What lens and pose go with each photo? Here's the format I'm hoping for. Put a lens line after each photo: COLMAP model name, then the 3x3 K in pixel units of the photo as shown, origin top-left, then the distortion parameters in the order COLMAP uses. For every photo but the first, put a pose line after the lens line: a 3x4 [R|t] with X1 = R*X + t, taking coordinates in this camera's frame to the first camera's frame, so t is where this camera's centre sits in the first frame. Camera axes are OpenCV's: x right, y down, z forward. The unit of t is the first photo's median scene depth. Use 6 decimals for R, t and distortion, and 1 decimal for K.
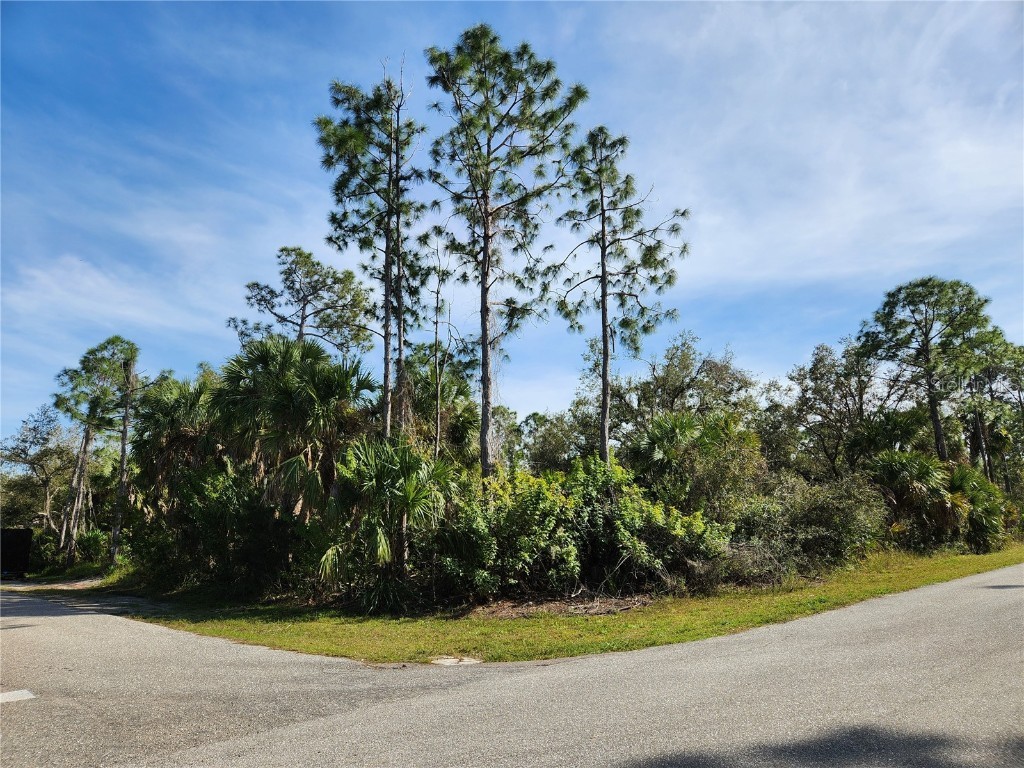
lens RADIAL K [[673.9, 0, 504.8], [0, 673.9, 402.5], [0, 0, 1]] dist [0.072241, -0.060487]
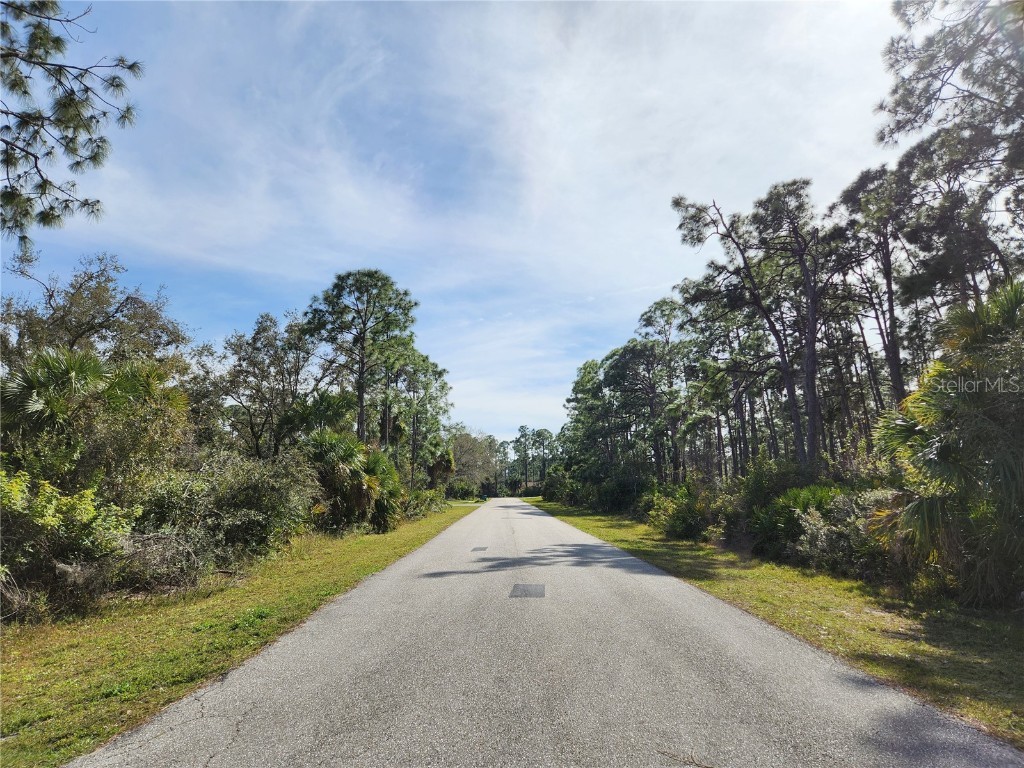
lens RADIAL K [[673.9, 0, 507.4], [0, 673.9, 397.2], [0, 0, 1]] dist [0.072241, -0.060487]
pose [[0.680791, 0.125150, 0.721707, 0.042635], [-0.140547, 0.989307, -0.038975, 0.025479], [-0.718868, -0.074900, 0.691100, 0.156732]]
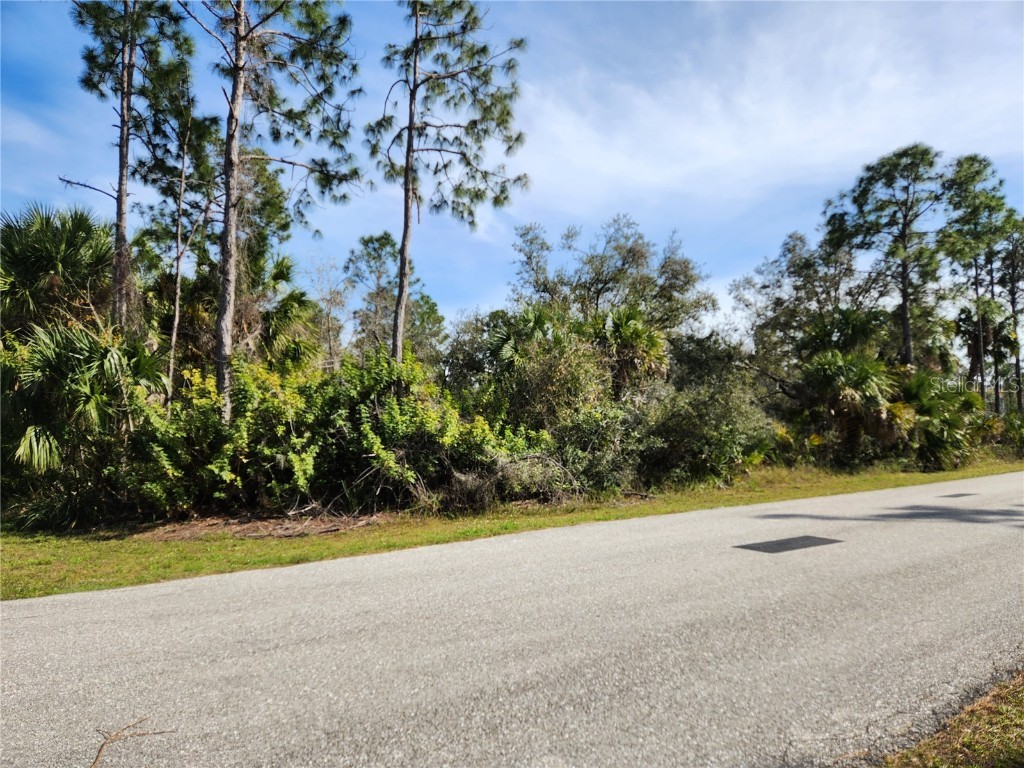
lens RADIAL K [[673.9, 0, 512.4], [0, 673.9, 403.8], [0, 0, 1]] dist [0.072241, -0.060487]
pose [[0.996985, 0.016697, -0.075775, 0.246483], [-0.006272, 0.990719, 0.135782, 0.021489], [0.077339, -0.134898, 0.987837, 0.122548]]
